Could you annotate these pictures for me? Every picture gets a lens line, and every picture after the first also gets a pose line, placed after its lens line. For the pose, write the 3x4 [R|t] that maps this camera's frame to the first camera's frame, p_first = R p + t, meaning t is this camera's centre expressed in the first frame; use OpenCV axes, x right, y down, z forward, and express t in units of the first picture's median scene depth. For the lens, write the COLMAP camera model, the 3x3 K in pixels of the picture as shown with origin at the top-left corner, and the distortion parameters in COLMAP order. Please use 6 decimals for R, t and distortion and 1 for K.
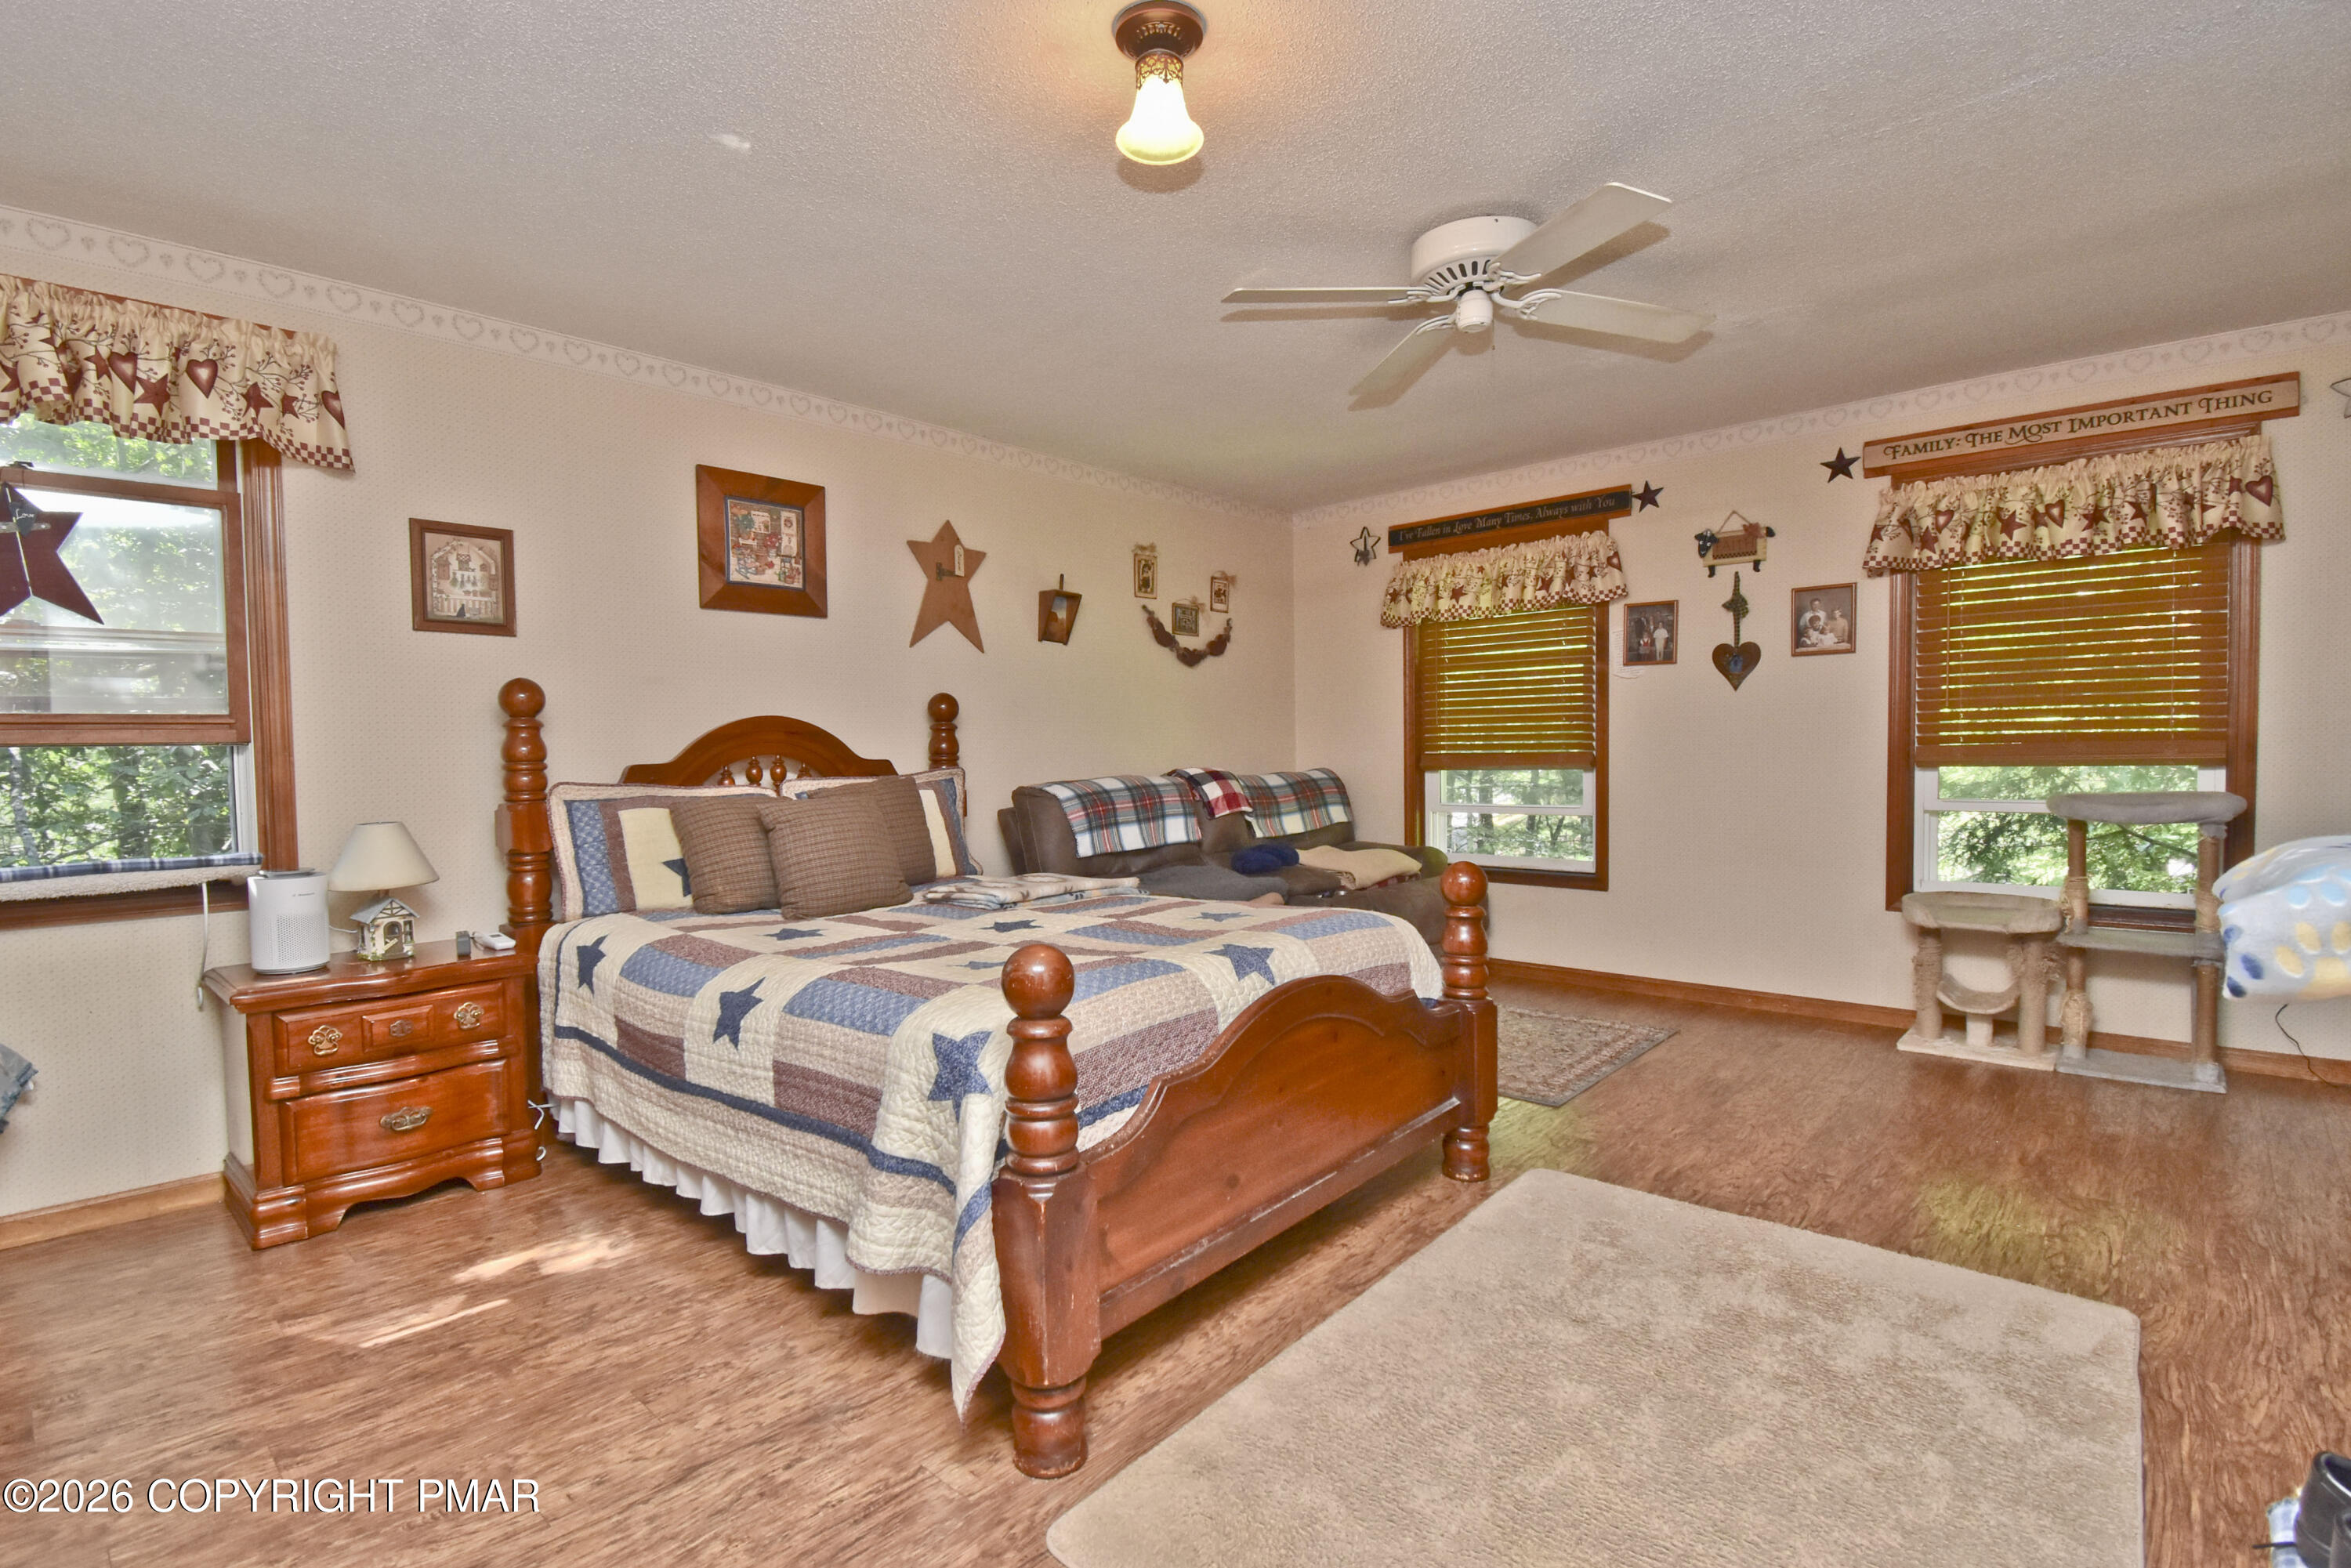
lens RADIAL K [[1075.8, 0, 1135.5], [0, 1075.8, 793.4], [0, 0, 1]] dist [-0.003827, -0.010853]
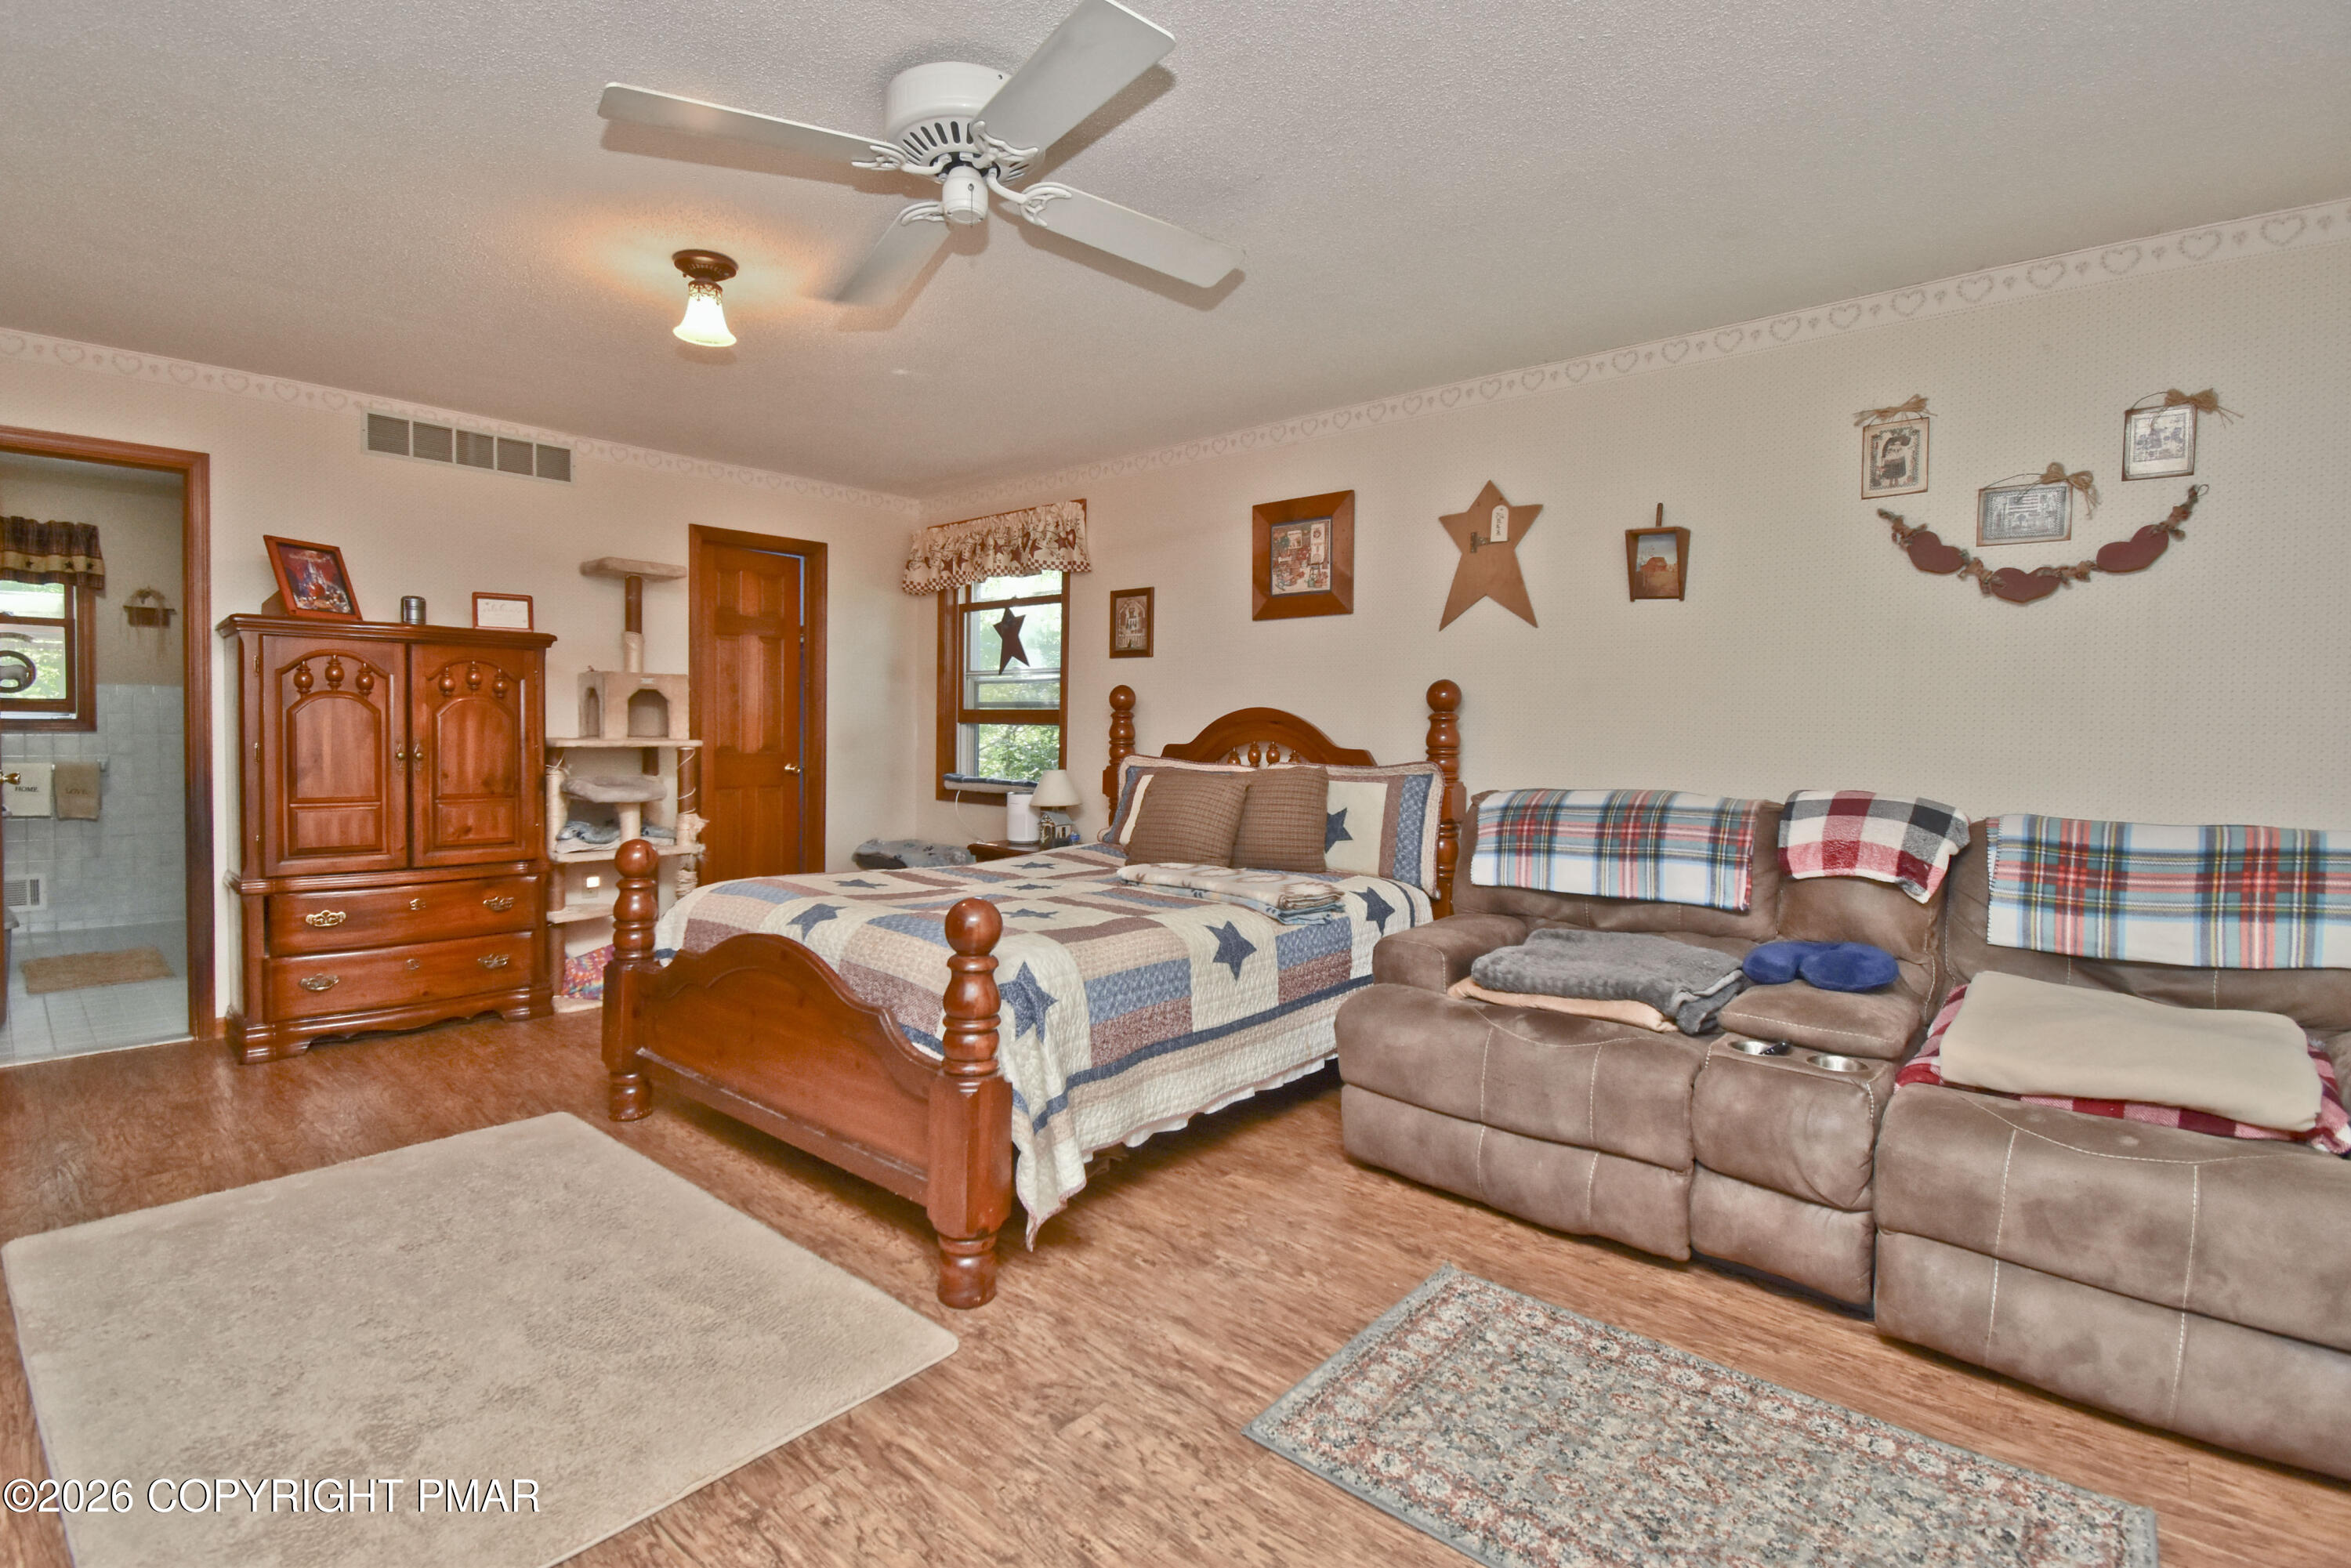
lens RADIAL K [[1075.8, 0, 1172.8], [0, 1075.8, 780.0], [0, 0, 1]] dist [-0.003827, -0.010853]
pose [[0.042983, 0.065627, -0.996918, 0.803240], [-0.055656, 0.996448, 0.063196, -0.059860], [0.997524, 0.052768, 0.046482, 0.818287]]
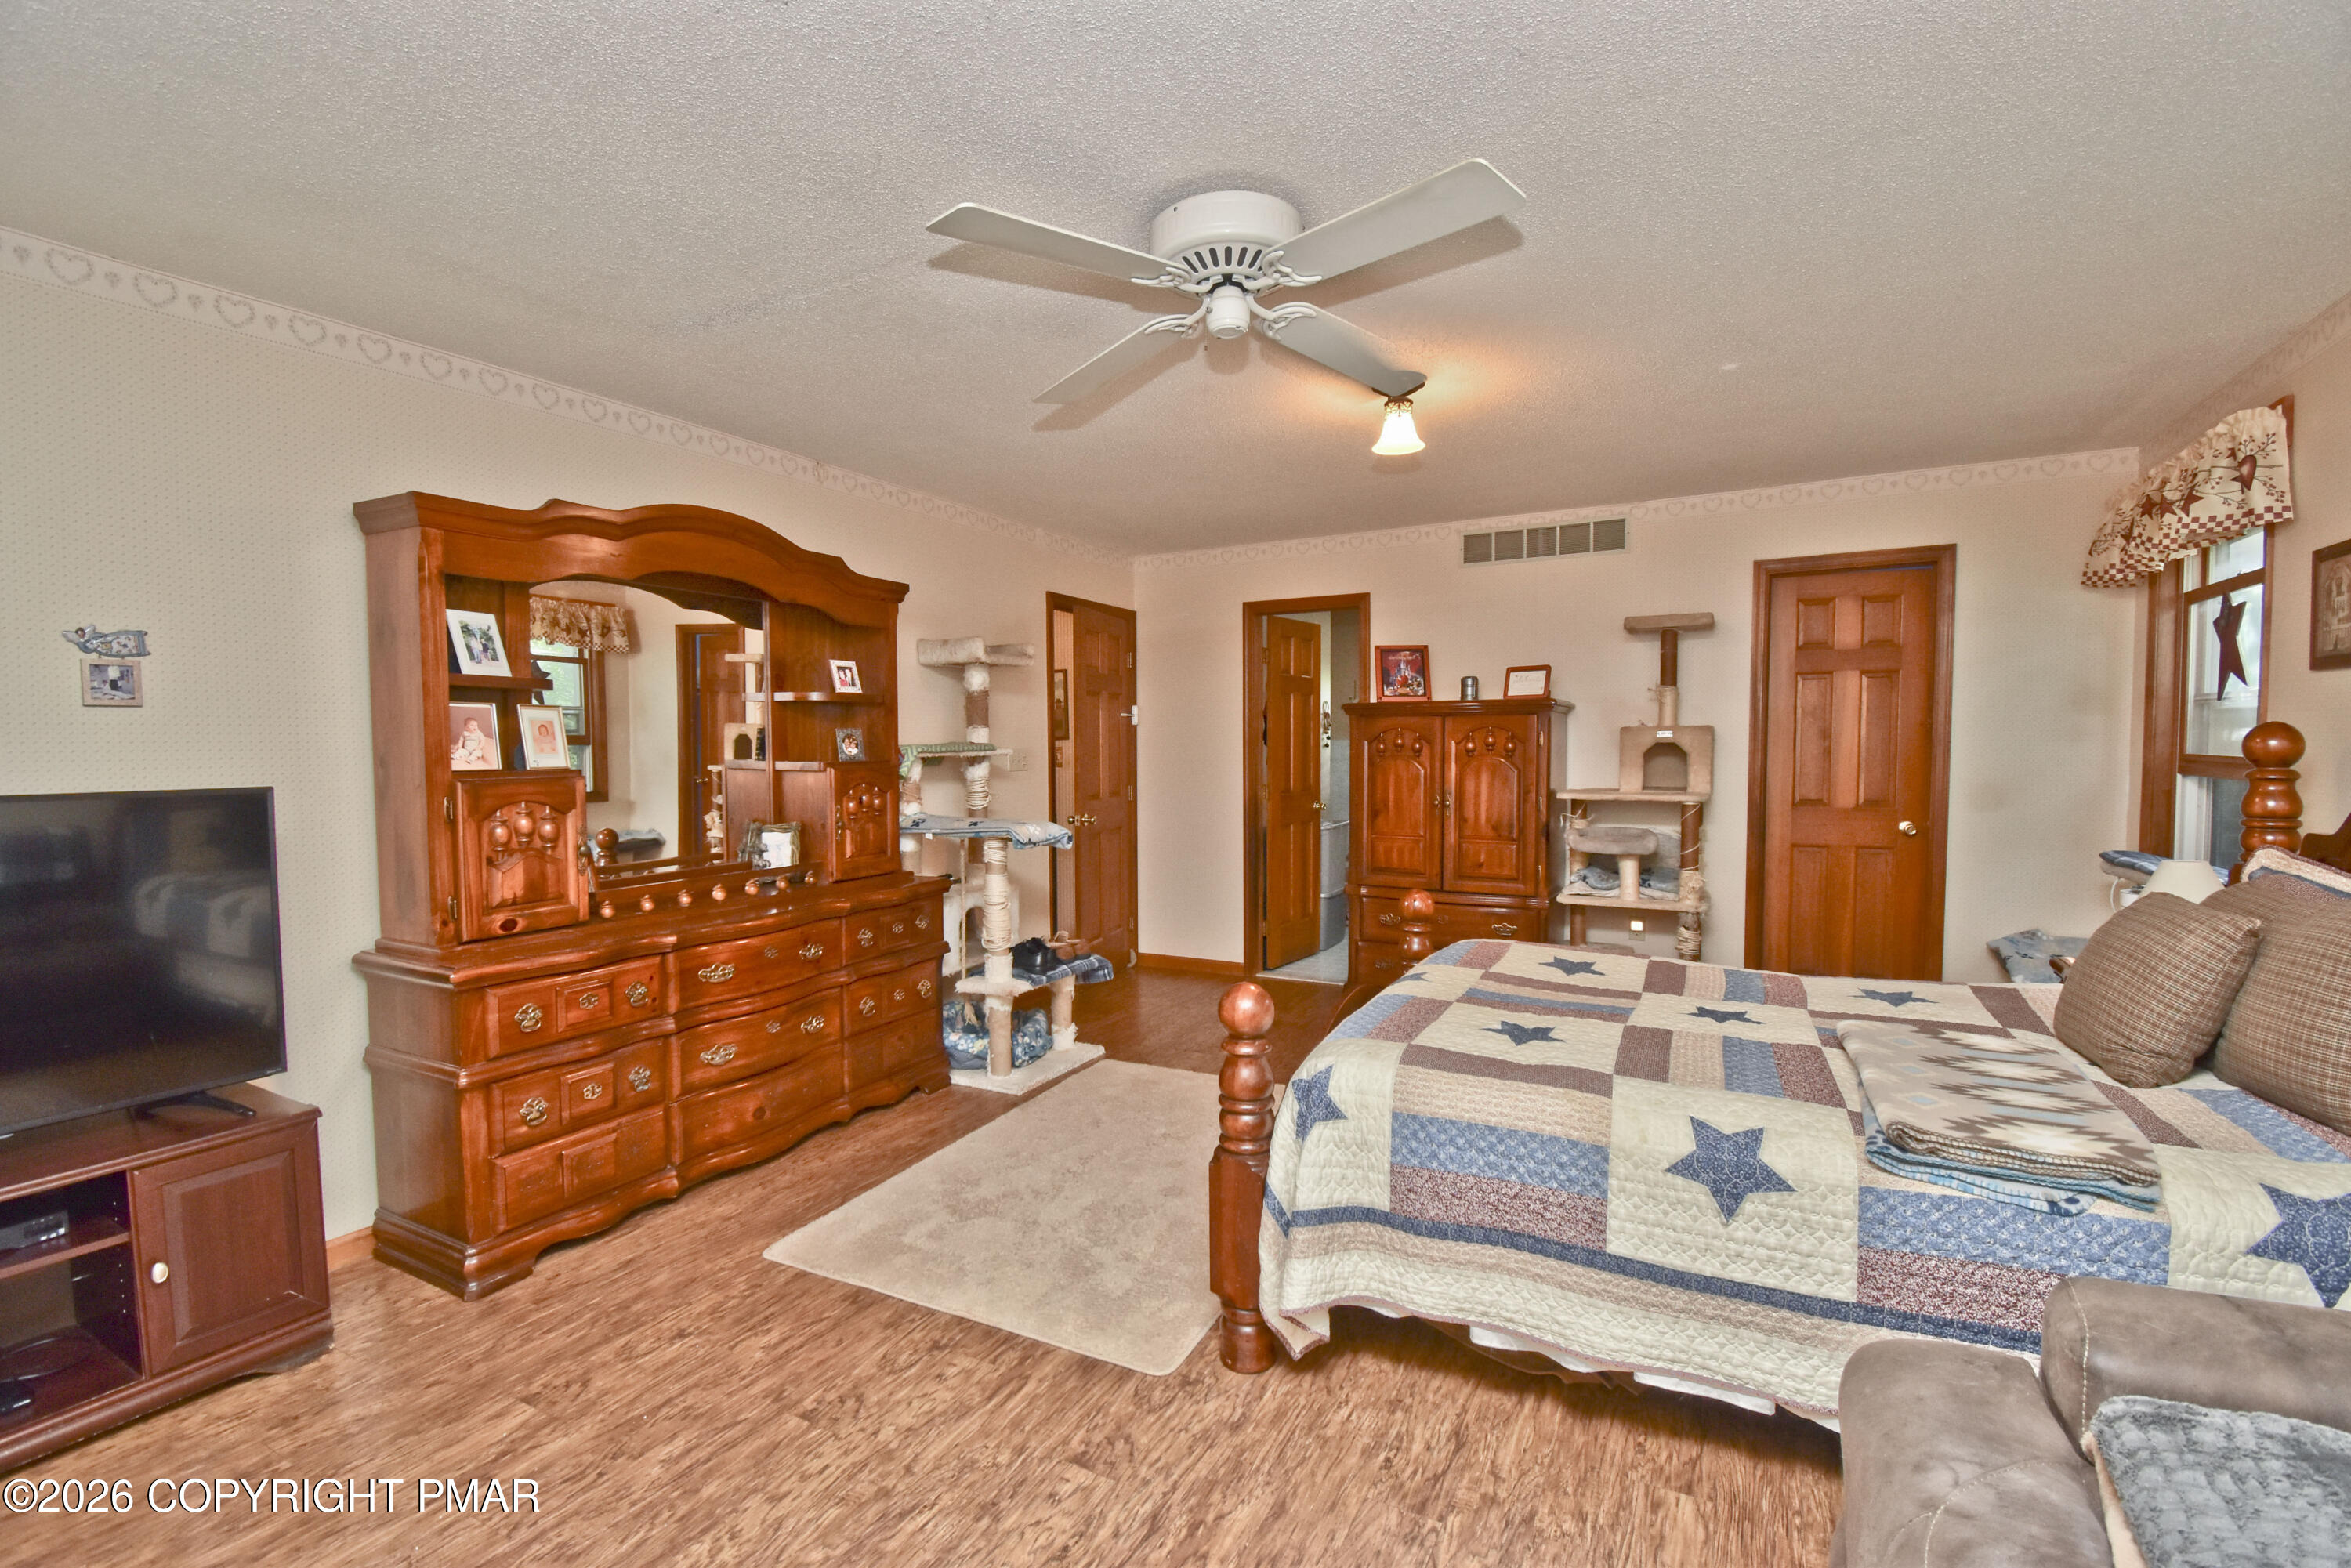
lens RADIAL K [[1075.8, 0, 1183.2], [0, 1075.8, 789.7], [0, 0, 1]] dist [-0.003827, -0.010853]
pose [[-0.965178, 0.039935, -0.258529, 0.414058], [0.016039, 0.995454, 0.093886, -0.121005], [0.261103, 0.086470, -0.961430, 1.304300]]
